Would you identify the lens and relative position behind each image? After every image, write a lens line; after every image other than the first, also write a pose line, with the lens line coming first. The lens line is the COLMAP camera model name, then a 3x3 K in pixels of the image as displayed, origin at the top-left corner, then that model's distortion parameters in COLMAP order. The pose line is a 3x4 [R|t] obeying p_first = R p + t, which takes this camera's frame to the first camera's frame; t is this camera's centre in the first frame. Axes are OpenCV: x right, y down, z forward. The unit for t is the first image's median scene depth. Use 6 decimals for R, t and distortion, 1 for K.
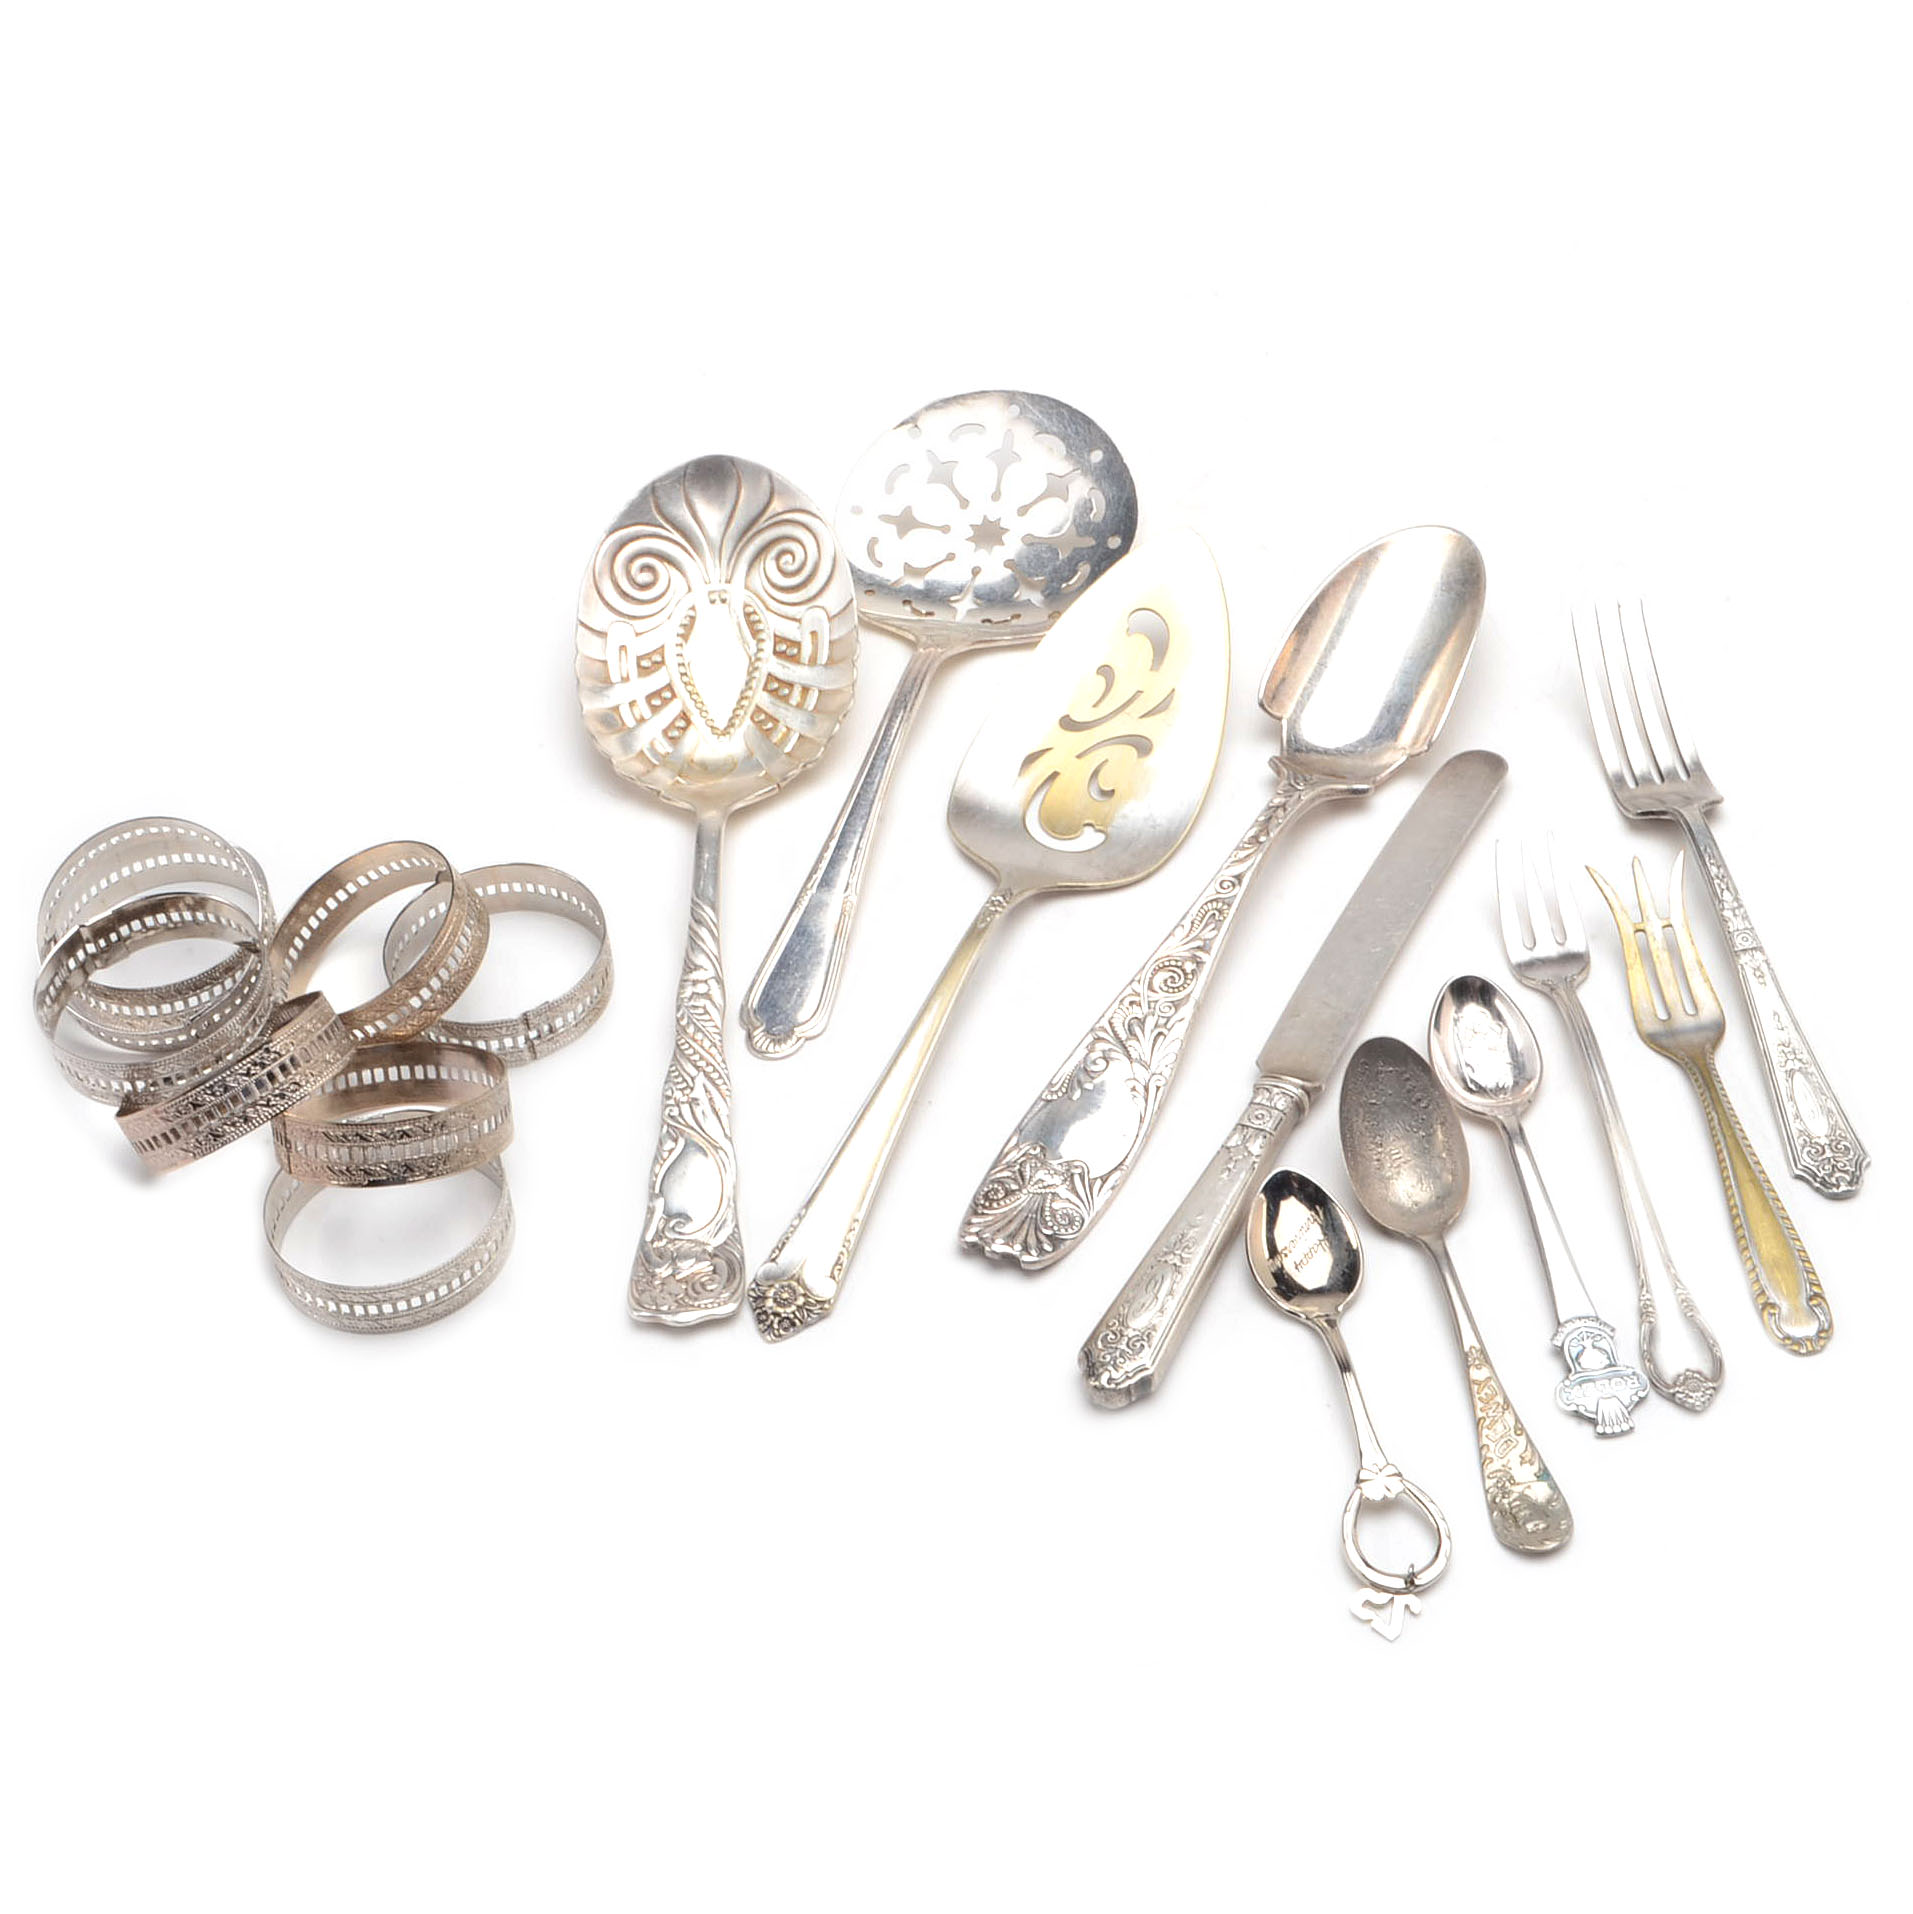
lens RADIAL K [[3850.9, 0, 956.5], [0, 3850.9, 957.0], [0, 0, 1]] dist [0.008149, -0.047894]
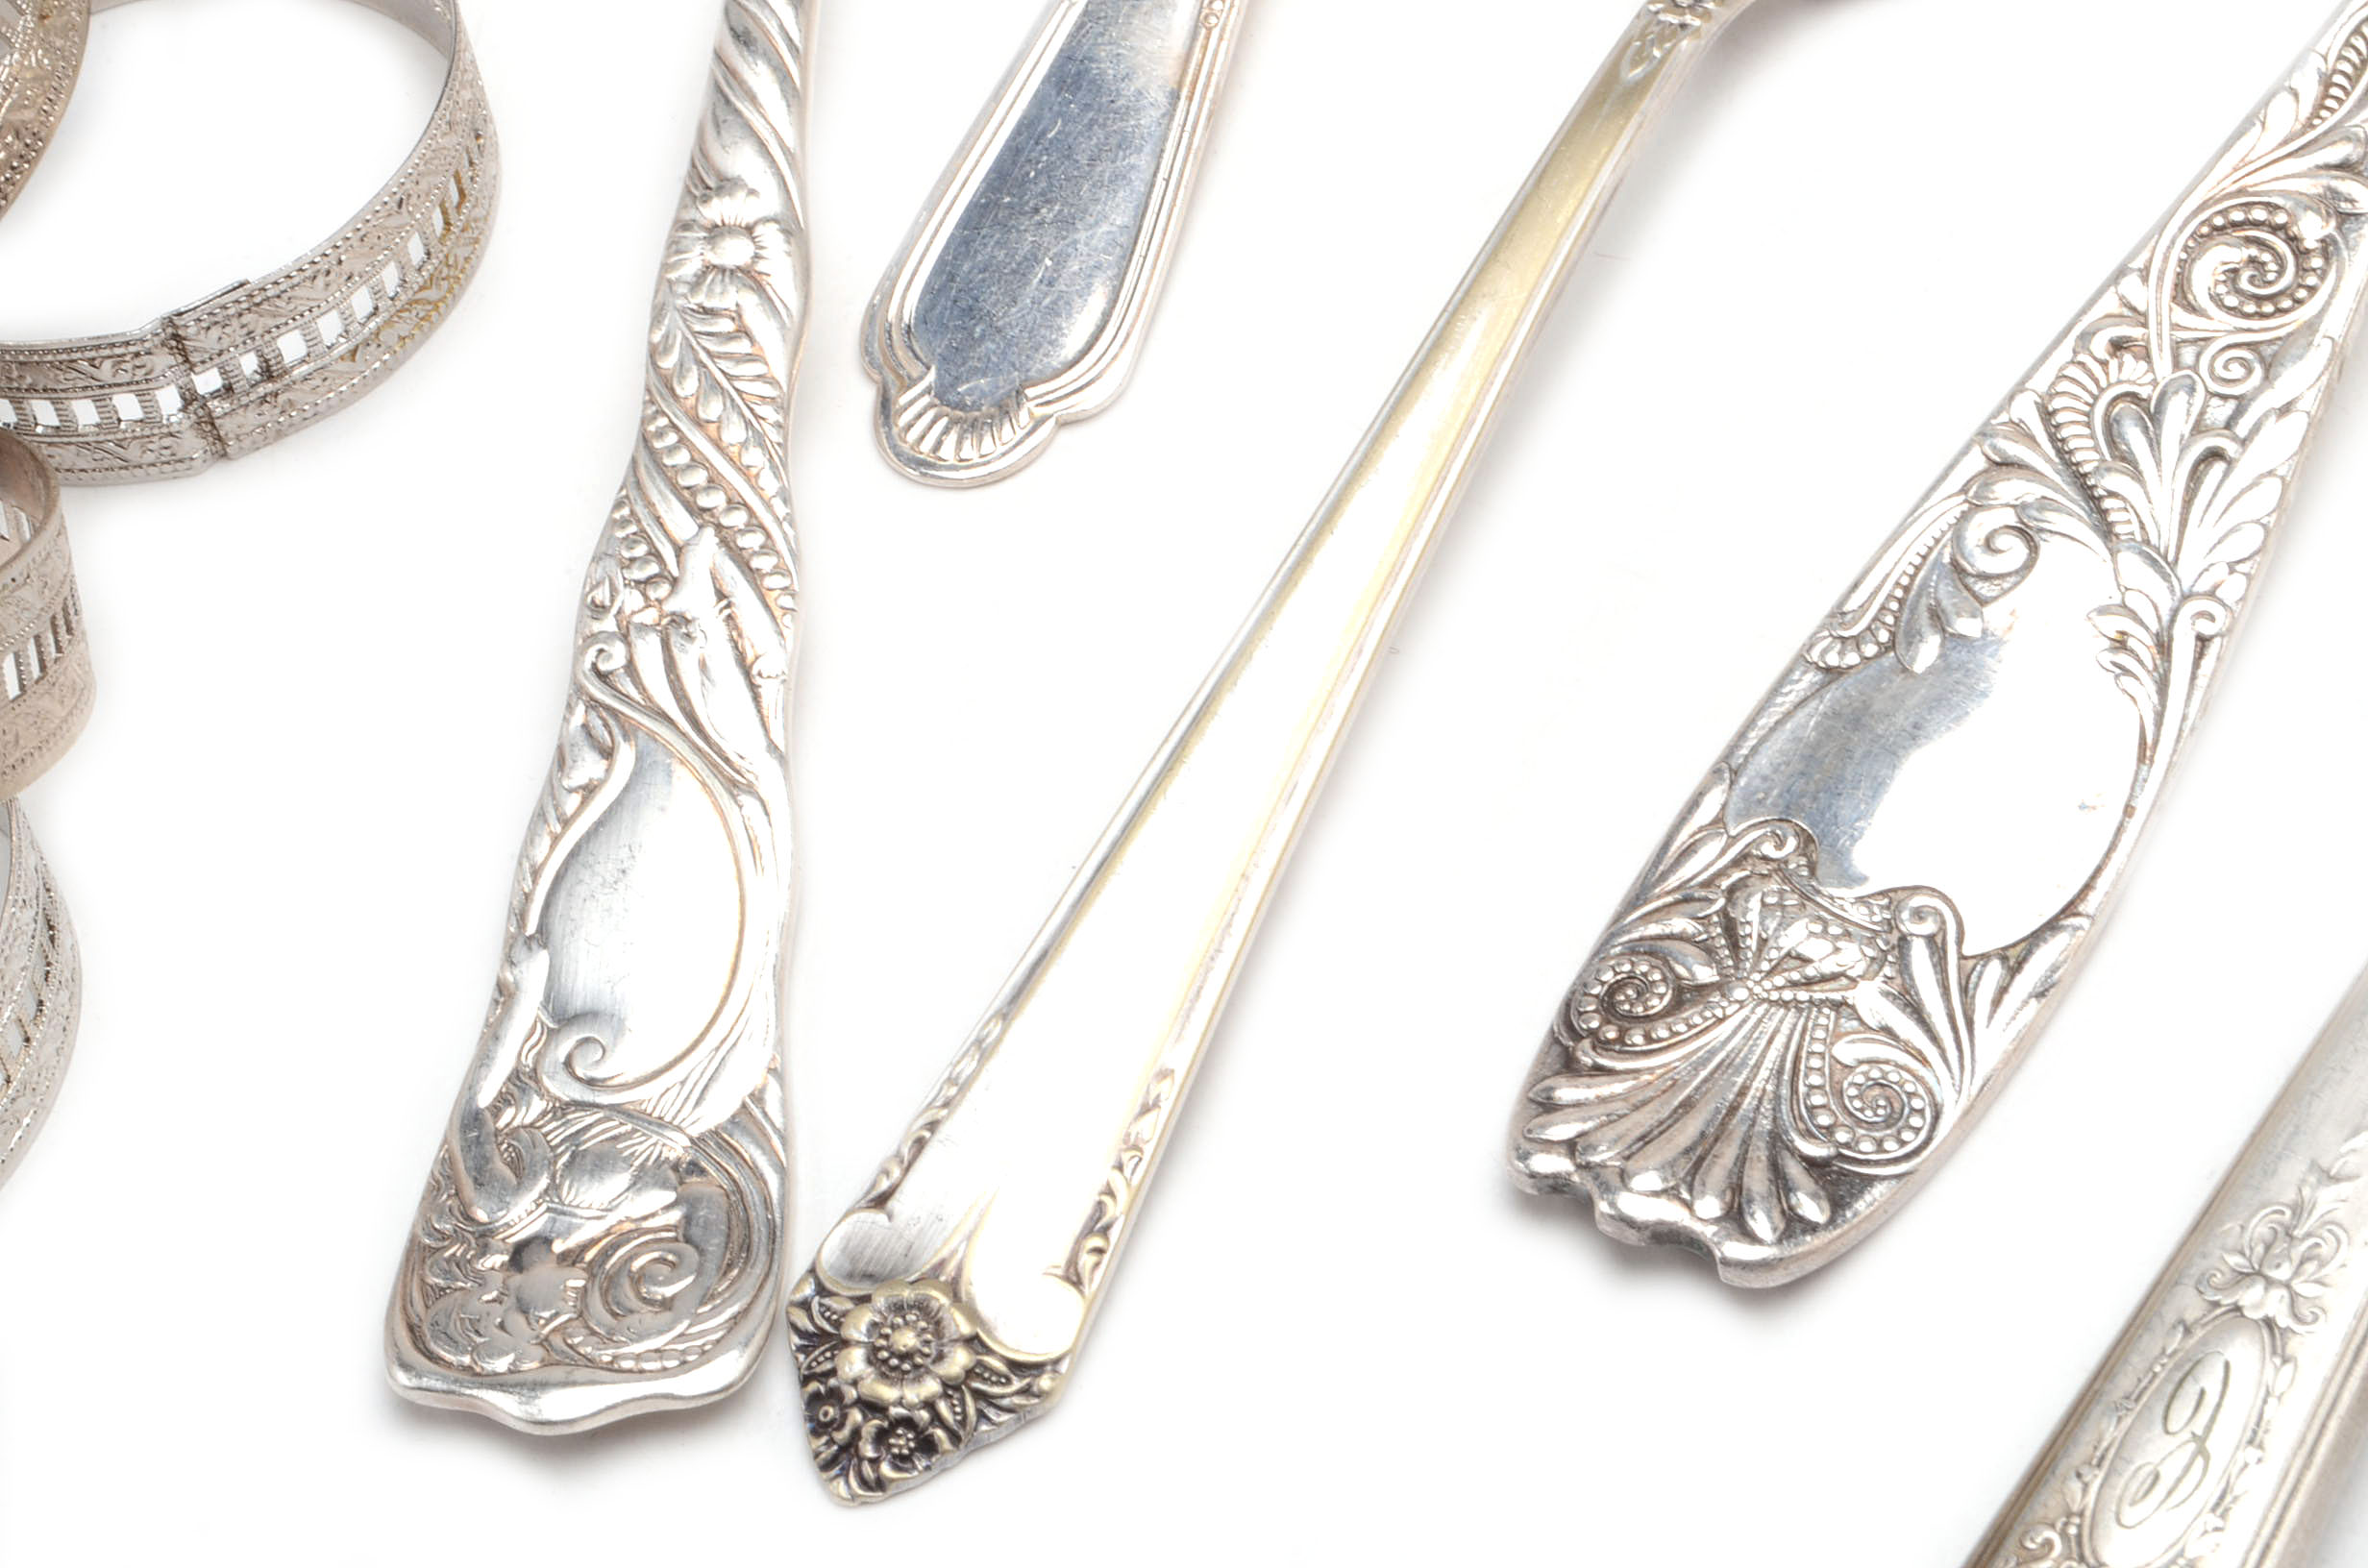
lens RADIAL K [[5413.2, 0, 1184.0], [0, 5413.2, 784.0], [0, 0, 1]] dist [0.018092, 0.298593]
pose [[0.996164, 0.036241, -0.079645, 0.007501], [-0.025296, 0.990608, 0.134370, -0.009420], [0.083767, -0.131840, 0.987725, 0.570376]]
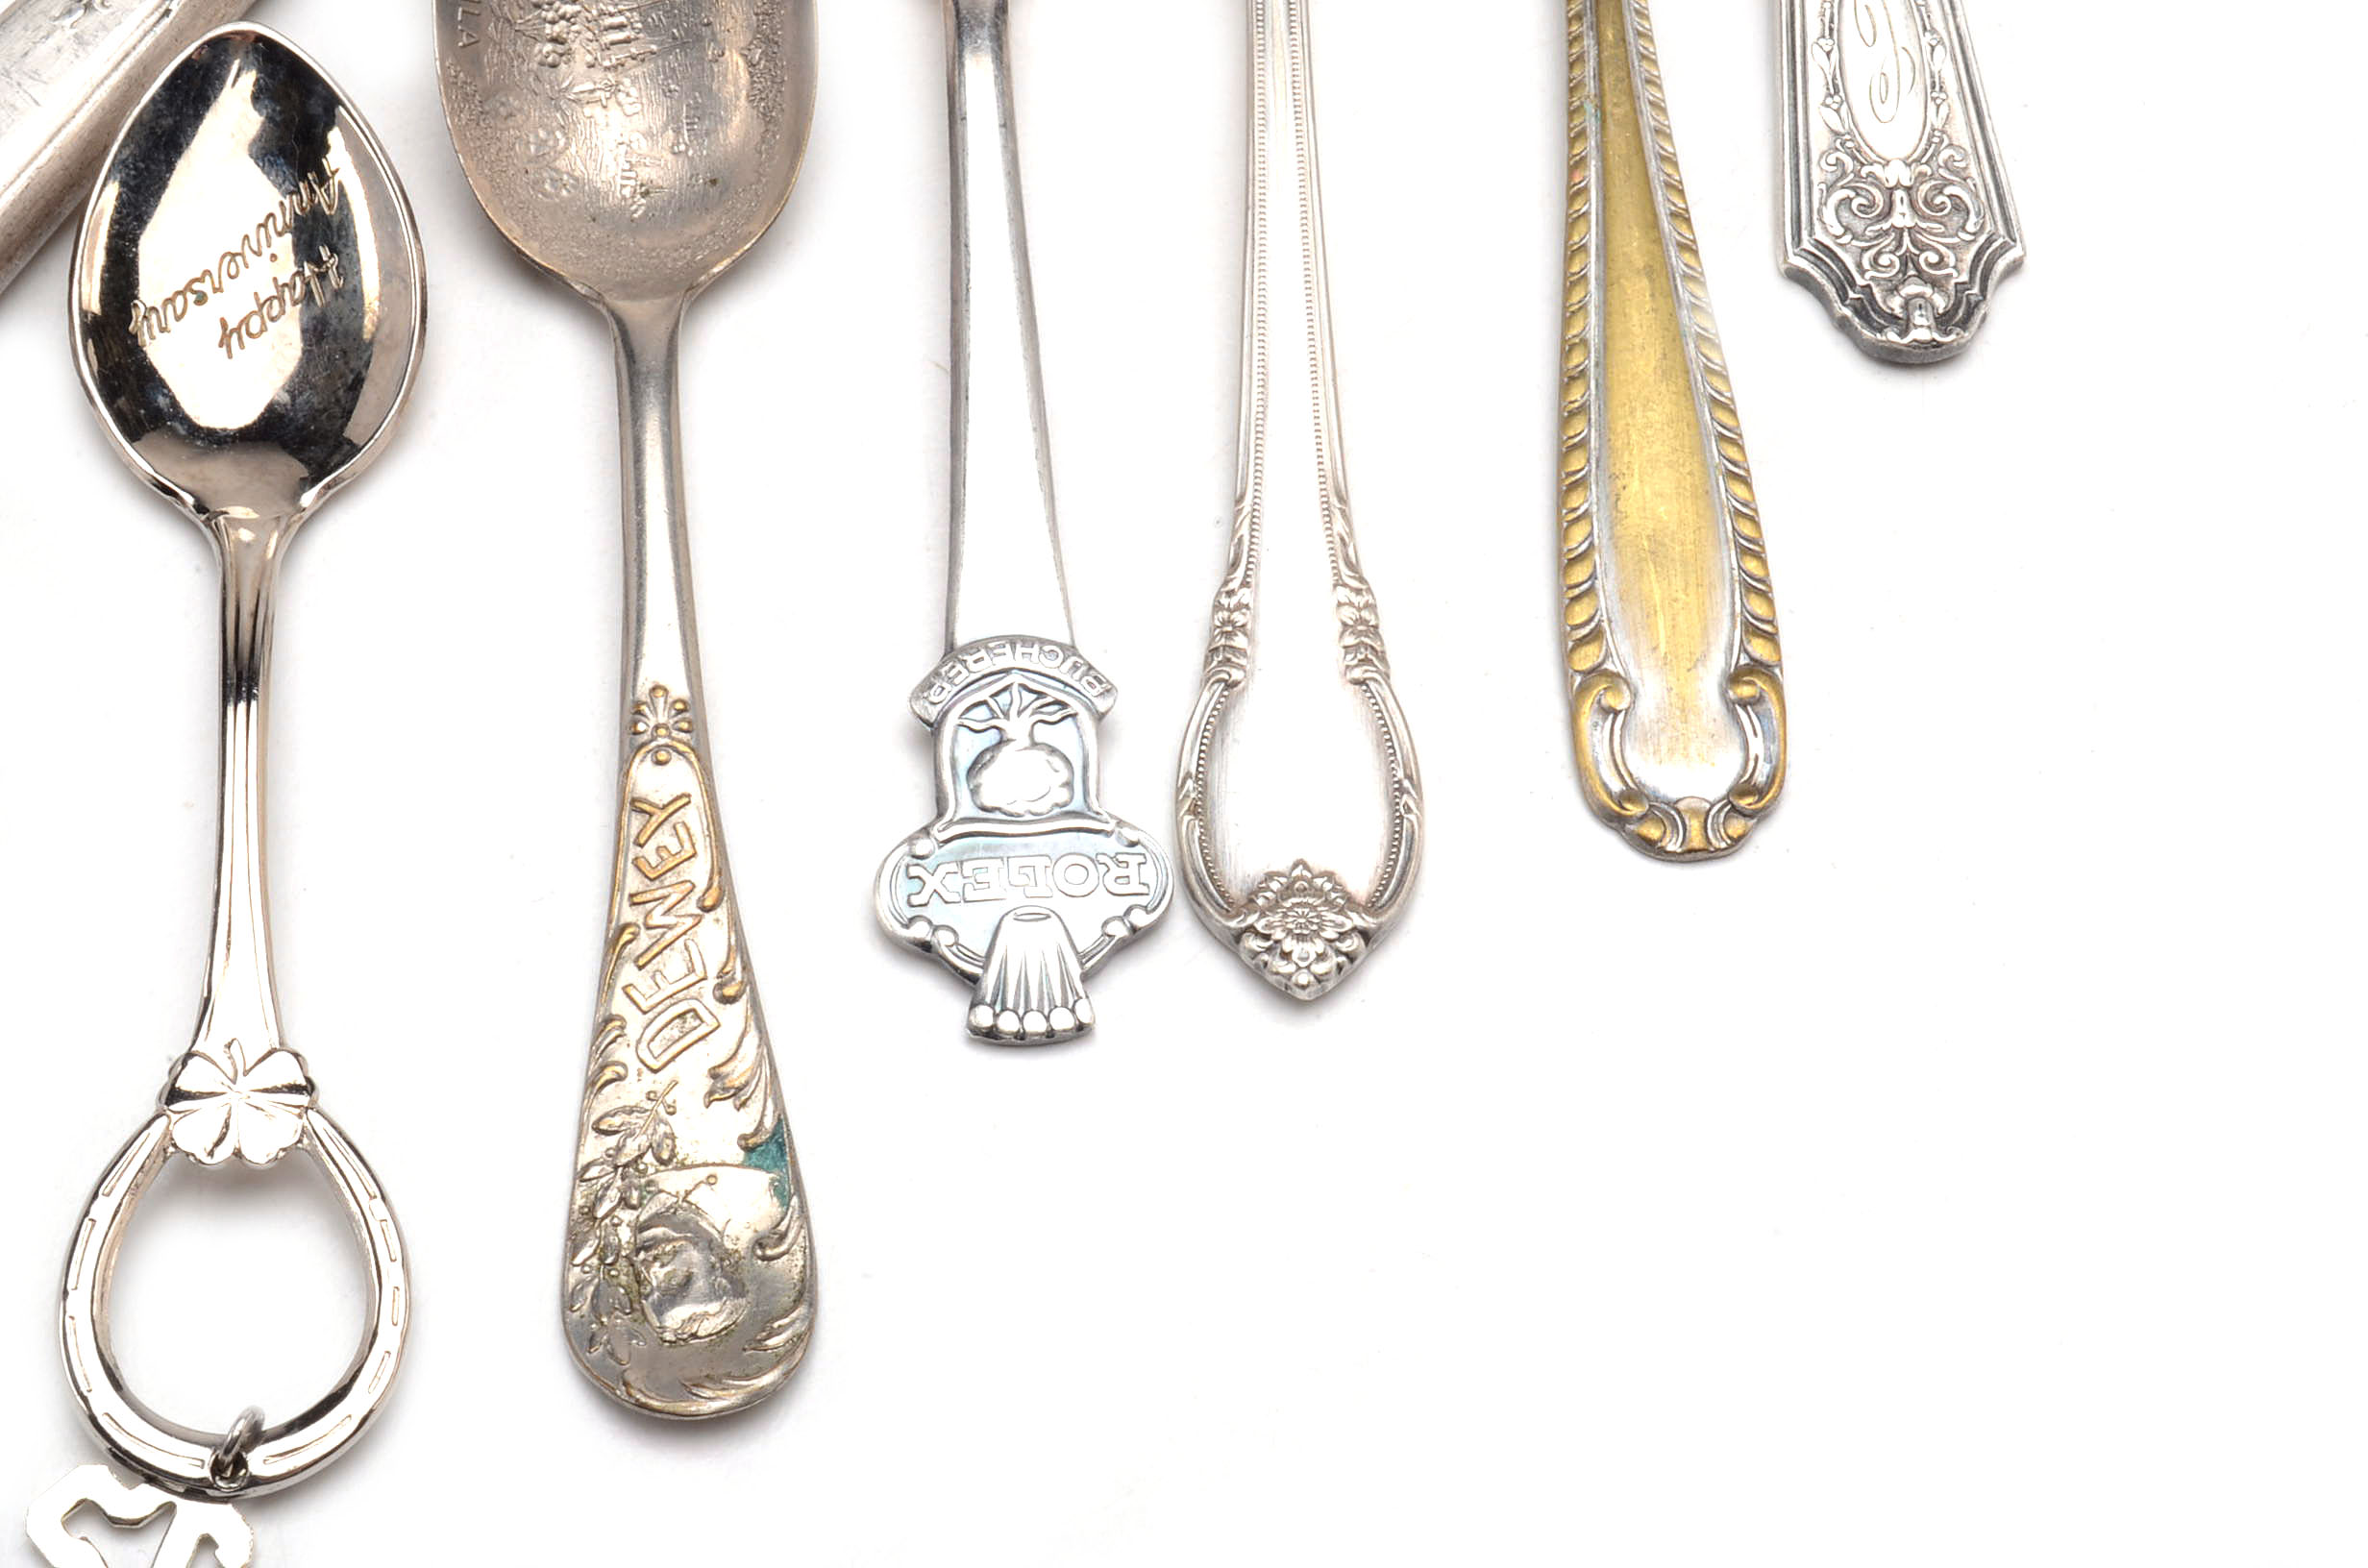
lens RADIAL K [[5413.2, 0, 1184.0], [0, 5413.2, 784.0], [0, 0, 1]] dist [0.018092, 0.298593]
pose [[0.990028, 0.135441, 0.038725, 0.147448], [-0.140792, 0.960405, 0.240416, -0.004792], [-0.004630, -0.243471, 0.969897, 0.515814]]
